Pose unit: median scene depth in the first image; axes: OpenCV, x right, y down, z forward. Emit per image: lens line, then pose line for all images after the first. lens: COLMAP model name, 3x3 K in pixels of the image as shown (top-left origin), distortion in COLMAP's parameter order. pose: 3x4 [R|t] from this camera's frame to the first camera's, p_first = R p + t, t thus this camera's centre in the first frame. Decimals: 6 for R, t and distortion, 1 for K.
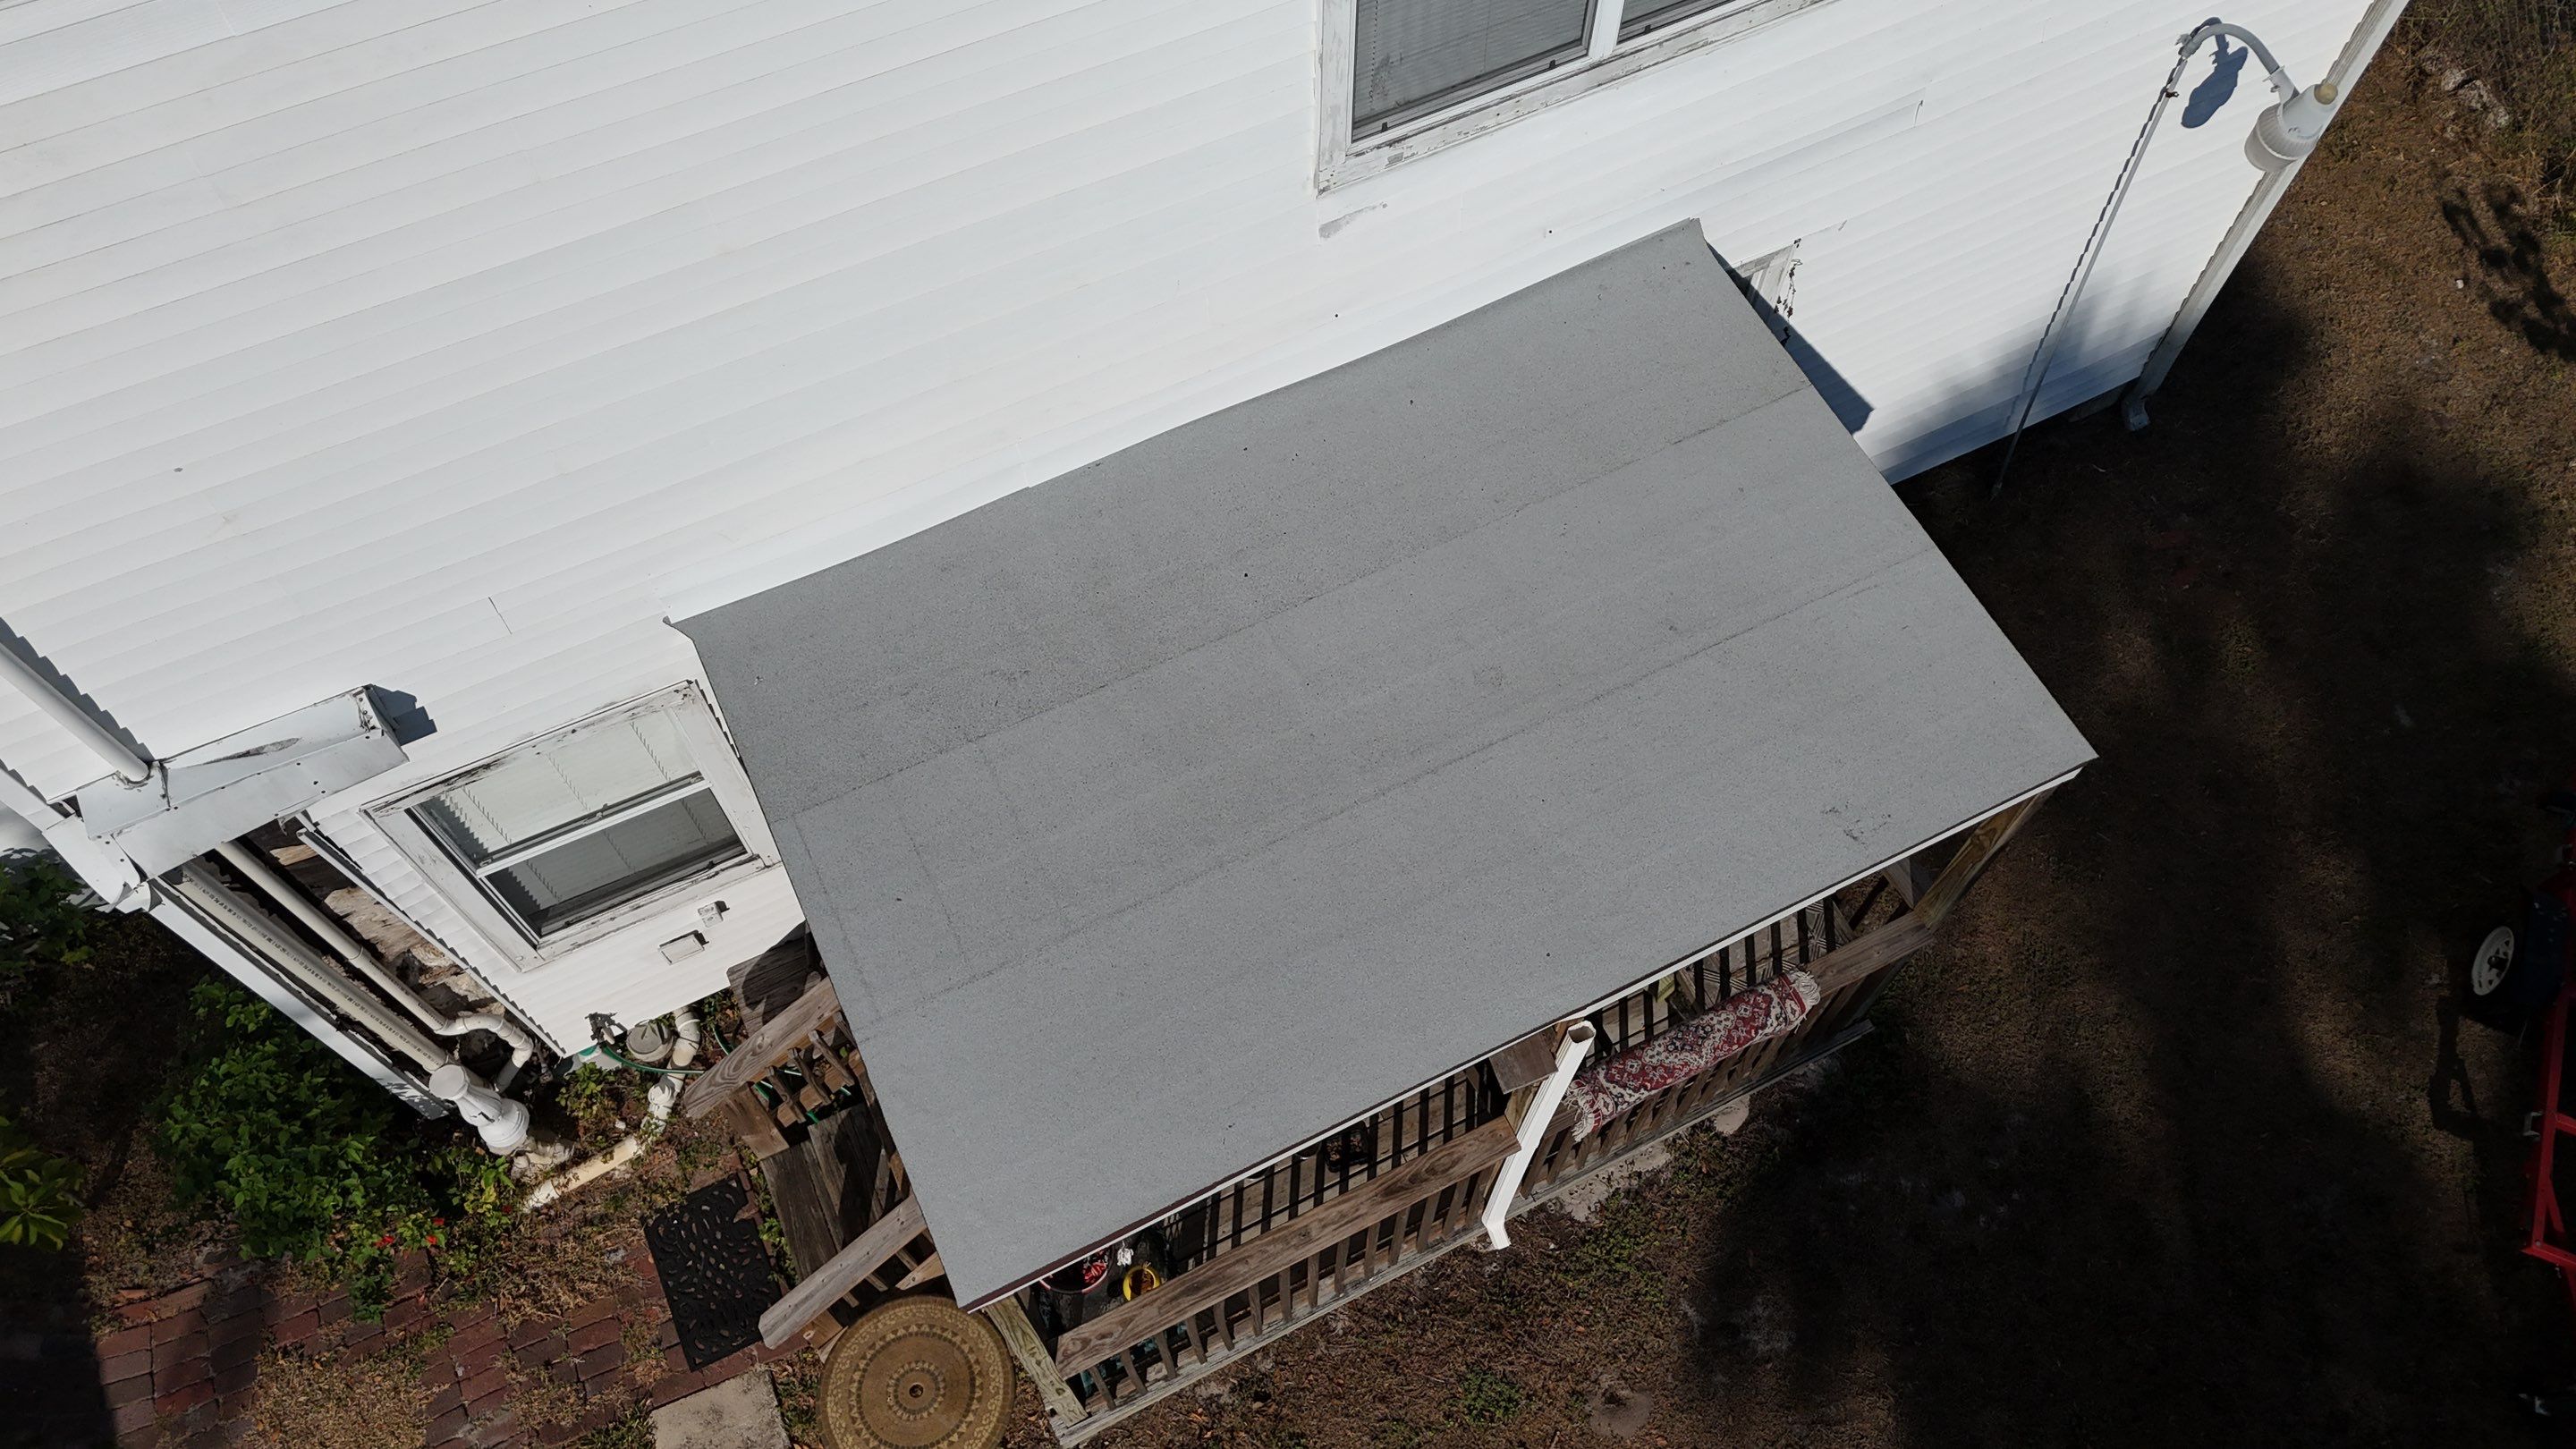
lens RADIAL K [[1901.6, 0, 1299.9], [0, 1901.6, 730.0], [0, 0, 1]] dist [0.065504, -0.068087]
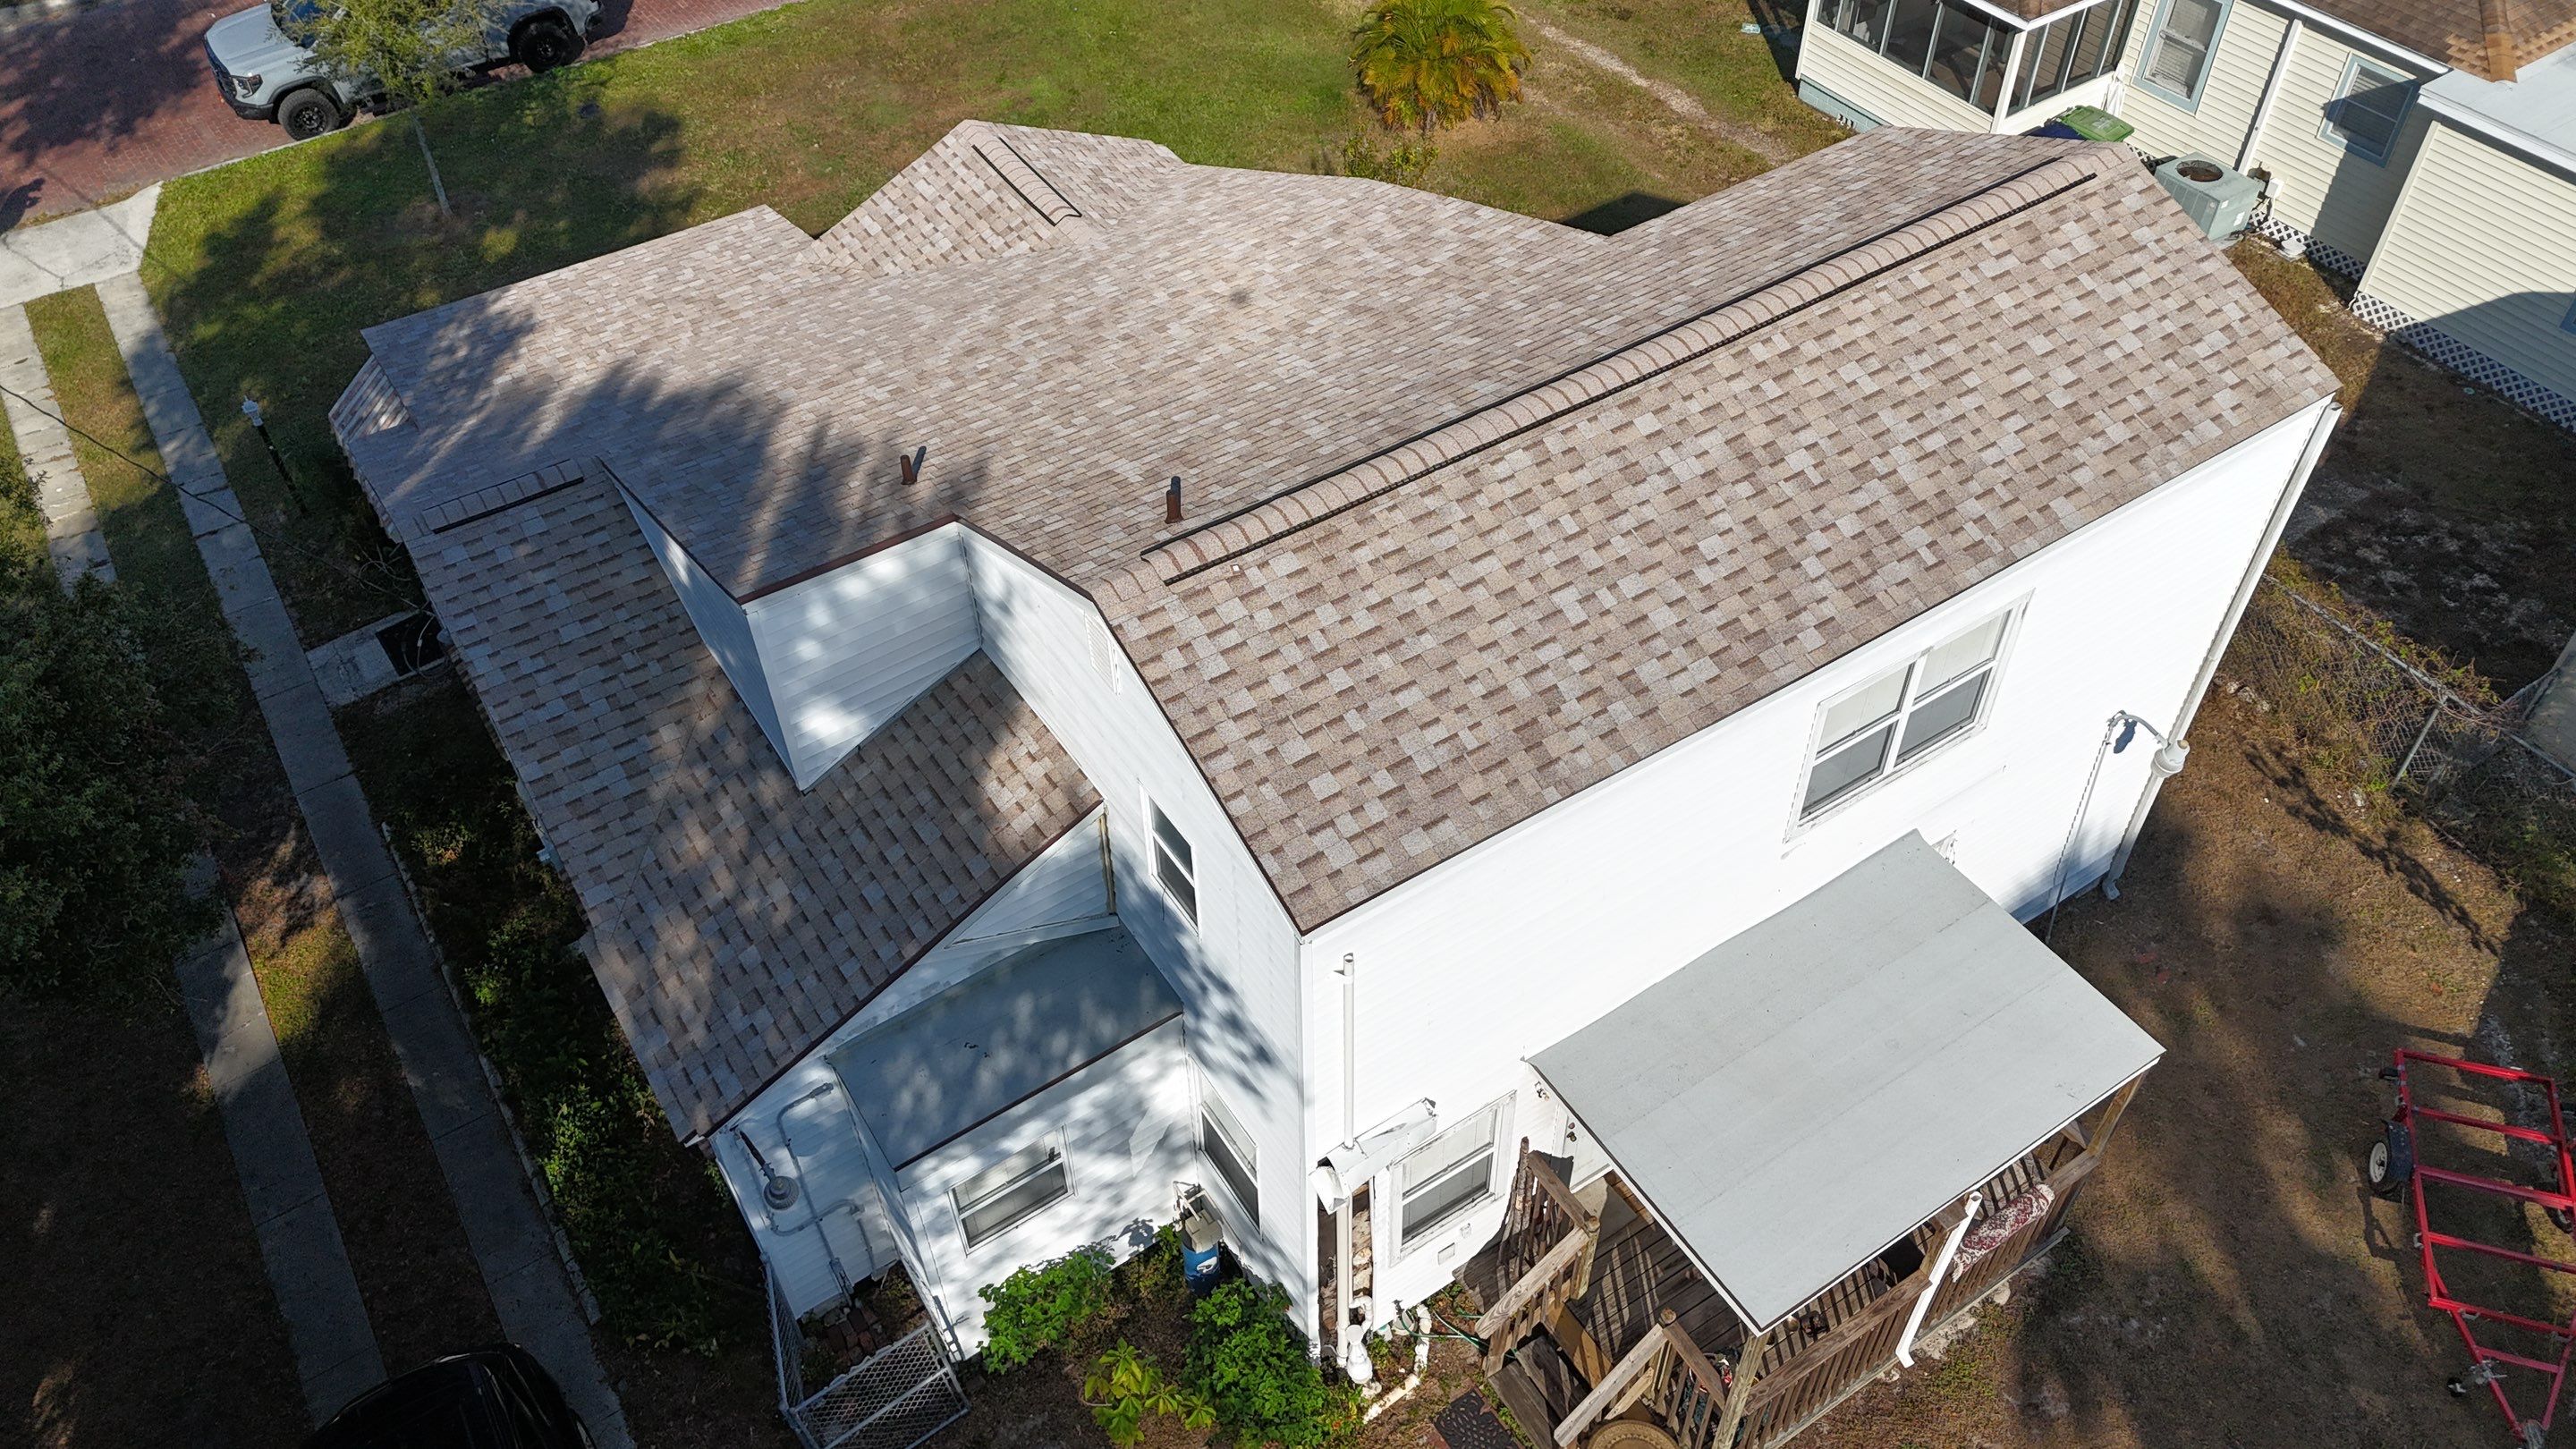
lens RADIAL K [[1869.8, 0, 1319.3], [0, 1869.8, 720.1], [0, 0, 1]] dist [0.094630, -0.096954]
pose [[0.992431, -0.101398, 0.069273, -0.494889], [0.116557, 0.955383, -0.271400, 0.095698], [-0.038663, 0.277420, 0.959971, -0.873190]]
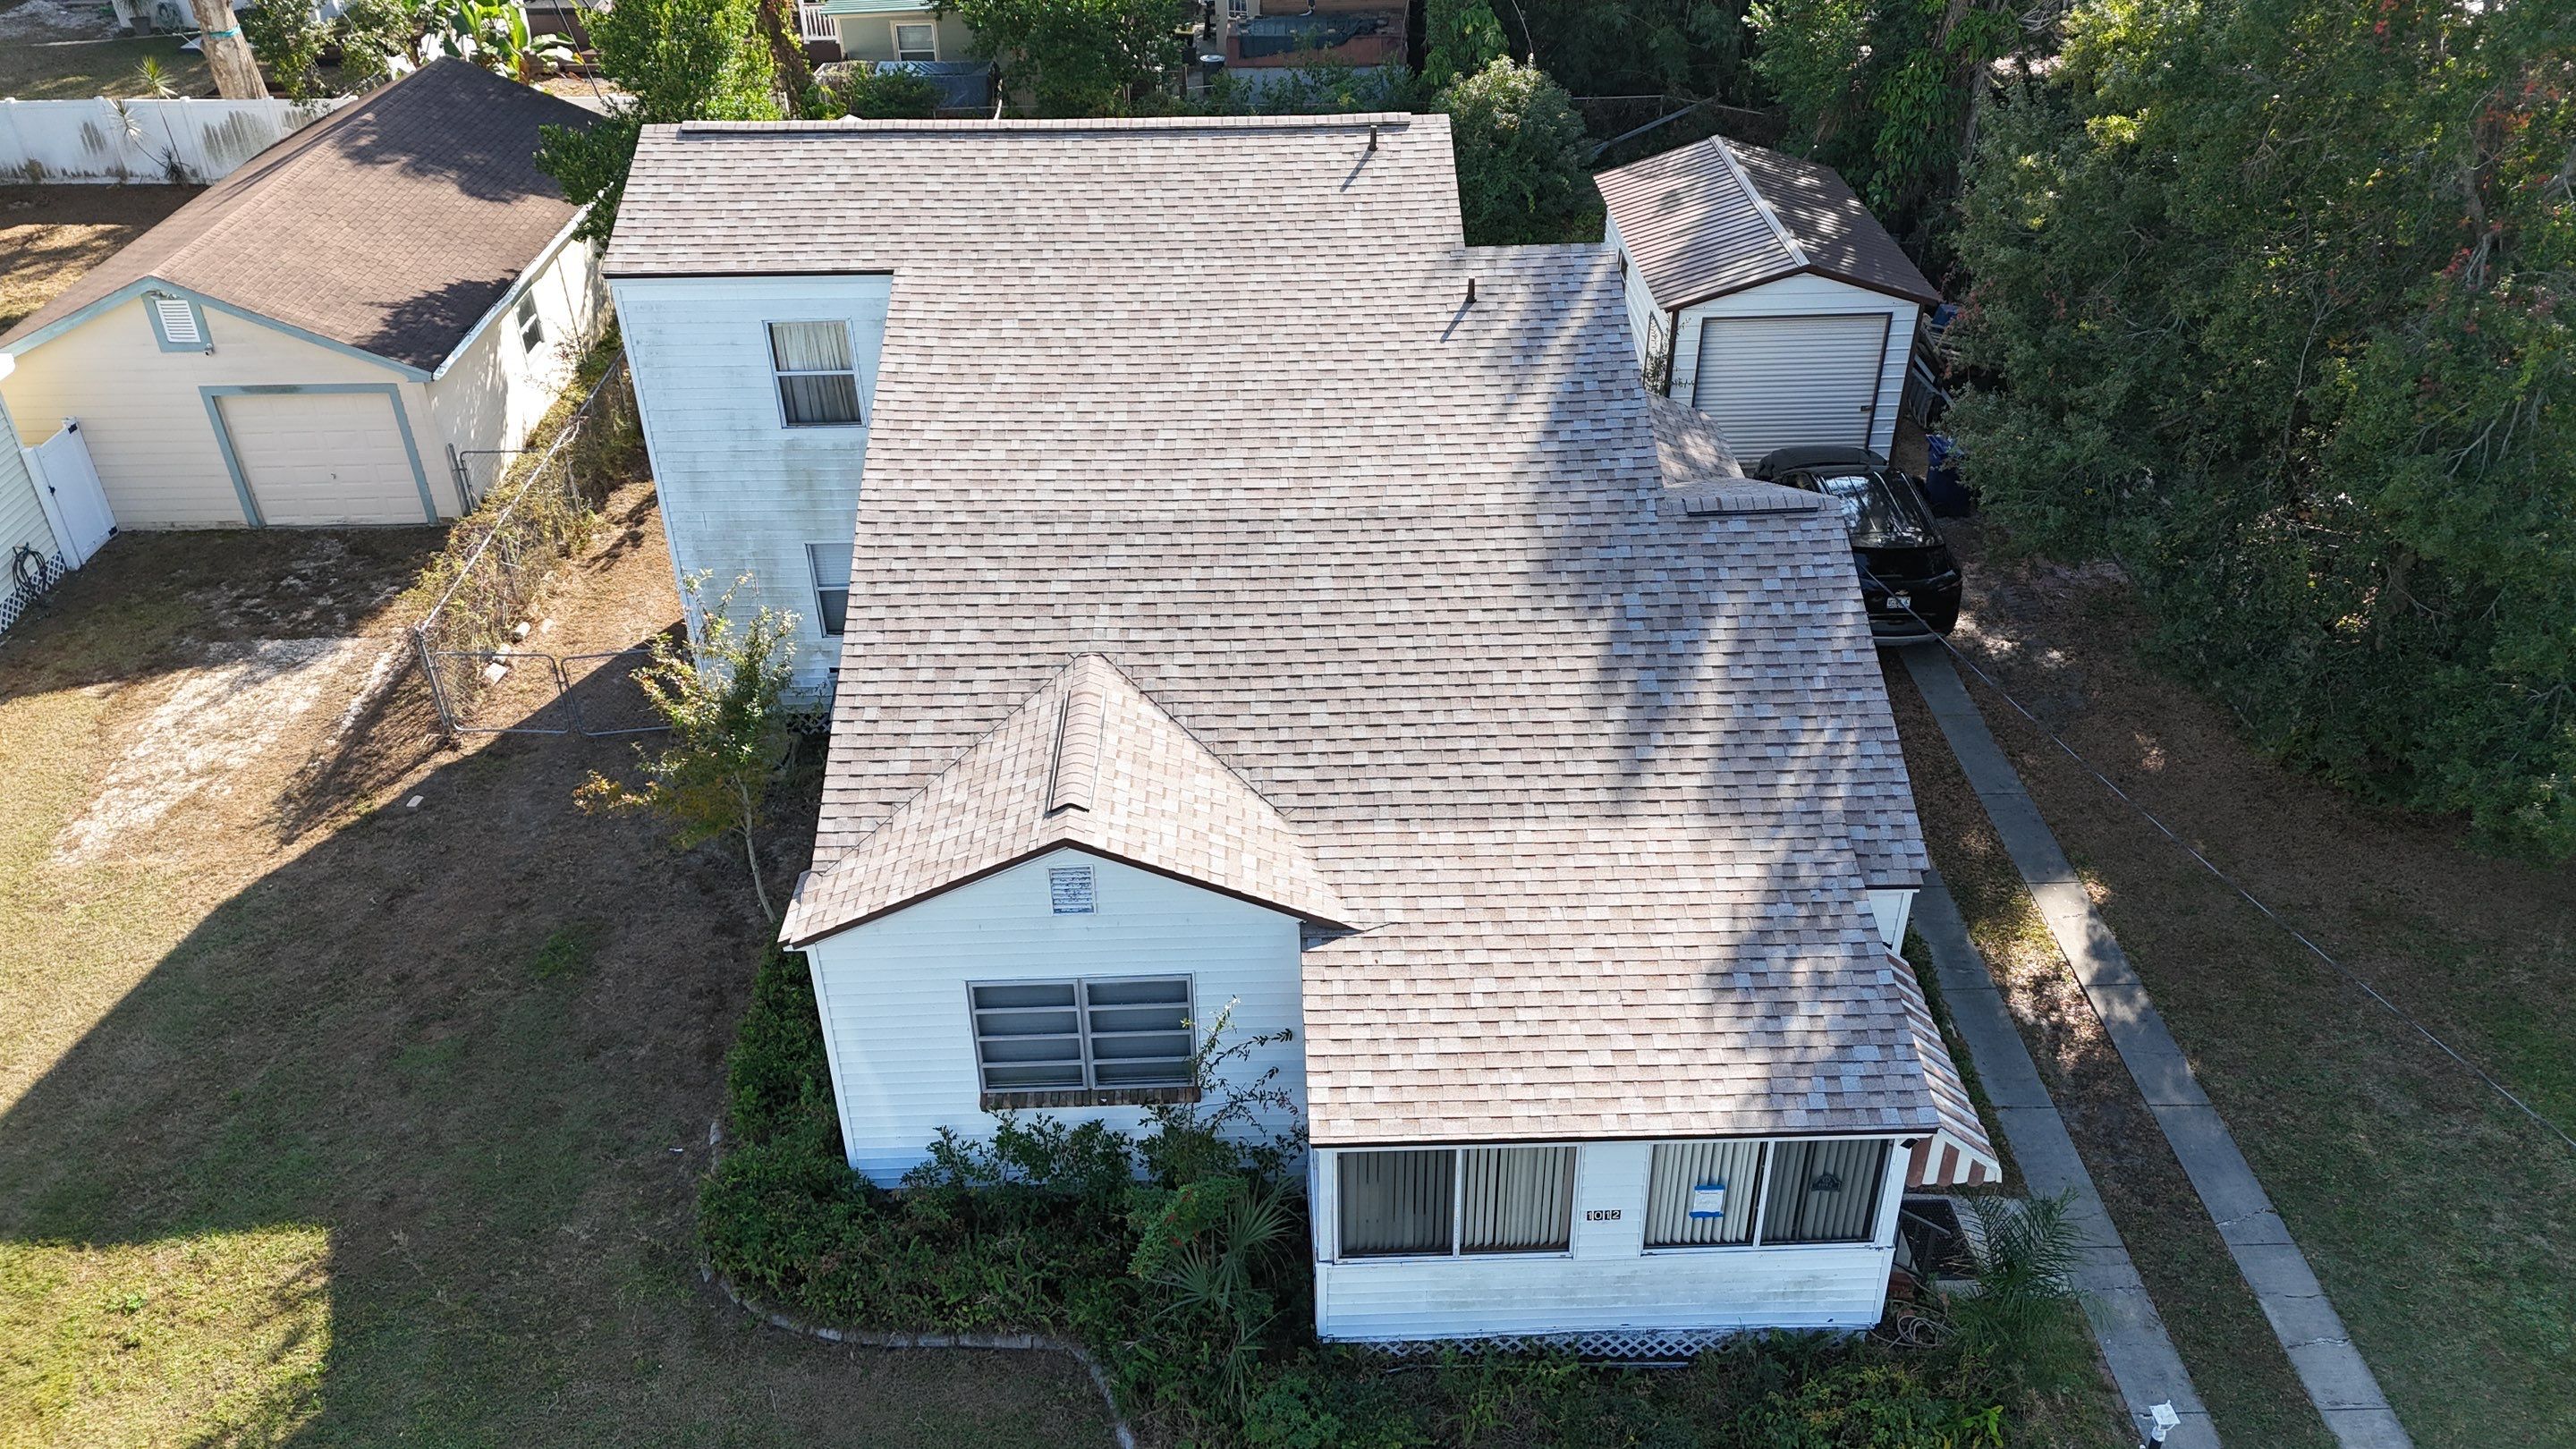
lens RADIAL K [[1863.4, 0, 1292.9], [0, 1863.4, 750.3], [0, 0, 1]] dist [0.235110, -0.410302]
pose [[-0.902194, -0.232141, 0.363534, -1.513687], [0.386304, -0.059952, 0.920421, -2.925912], [-0.191873, 0.970833, 0.143765, 0.951181]]
